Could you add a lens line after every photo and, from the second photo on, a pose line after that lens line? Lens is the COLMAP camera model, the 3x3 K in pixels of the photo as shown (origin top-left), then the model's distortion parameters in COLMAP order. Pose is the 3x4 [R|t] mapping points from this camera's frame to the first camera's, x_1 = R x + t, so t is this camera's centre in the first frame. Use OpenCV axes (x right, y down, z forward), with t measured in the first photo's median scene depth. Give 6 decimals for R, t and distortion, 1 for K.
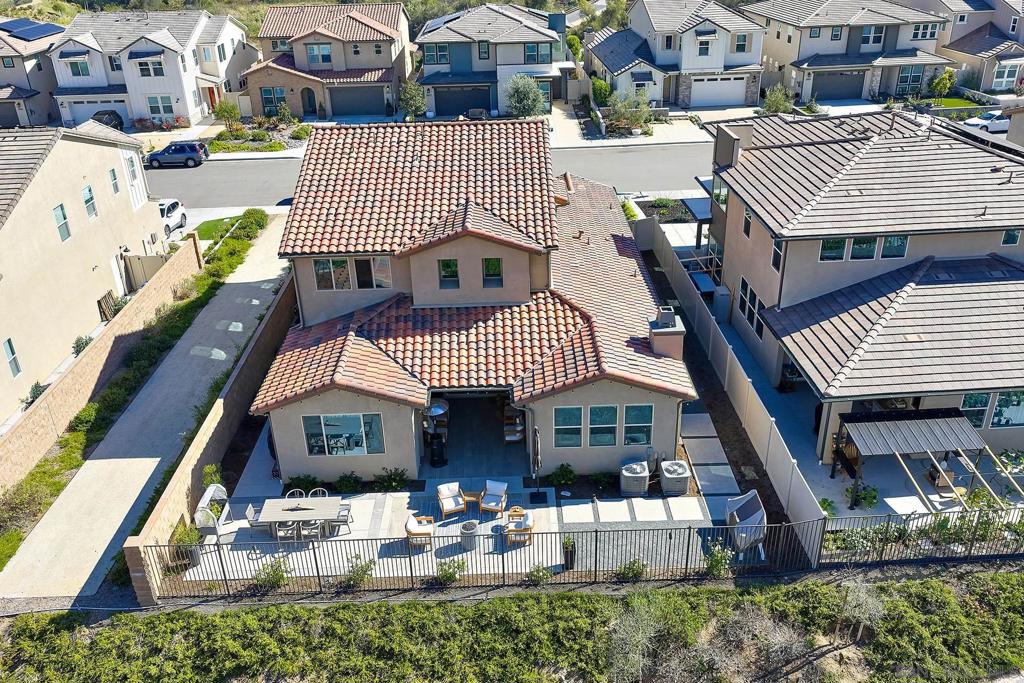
lens RADIAL K [[848.7, 0, 520.2], [0, 848.7, 327.1], [0, 0, 1]] dist [0.013261, -0.013099]
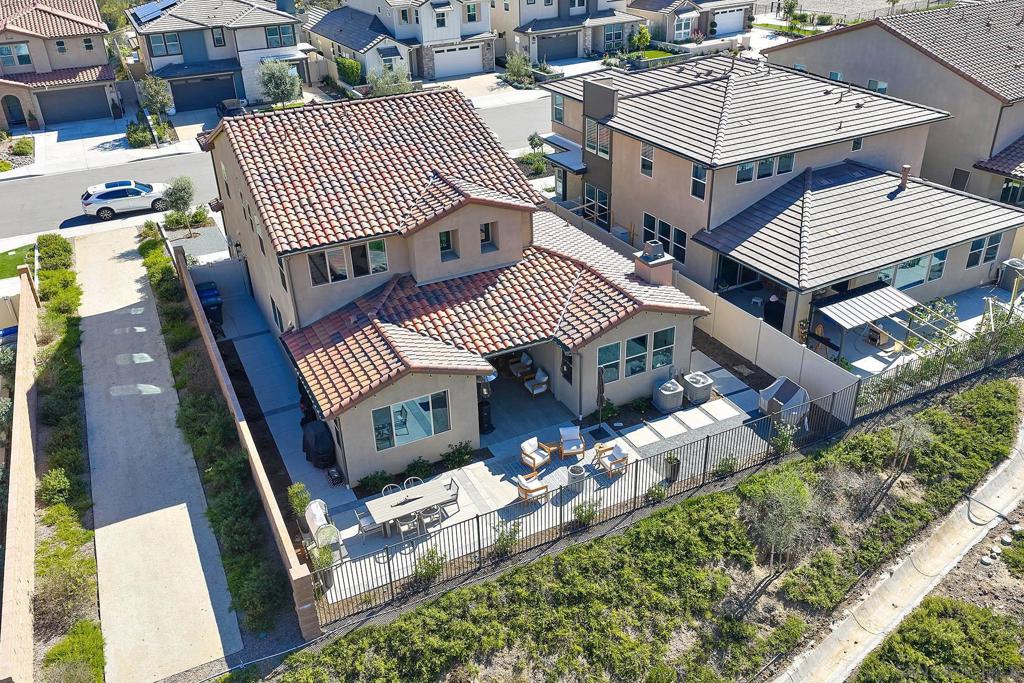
lens RADIAL K [[848.7, 0, 520.2], [0, 848.7, 327.1], [0, 0, 1]] dist [0.013261, -0.013099]
pose [[0.905341, -0.199185, 0.375077, -0.398618], [0.191759, 0.979759, 0.057447, -0.009647], [-0.378928, 0.019915, 0.925212, 0.043850]]
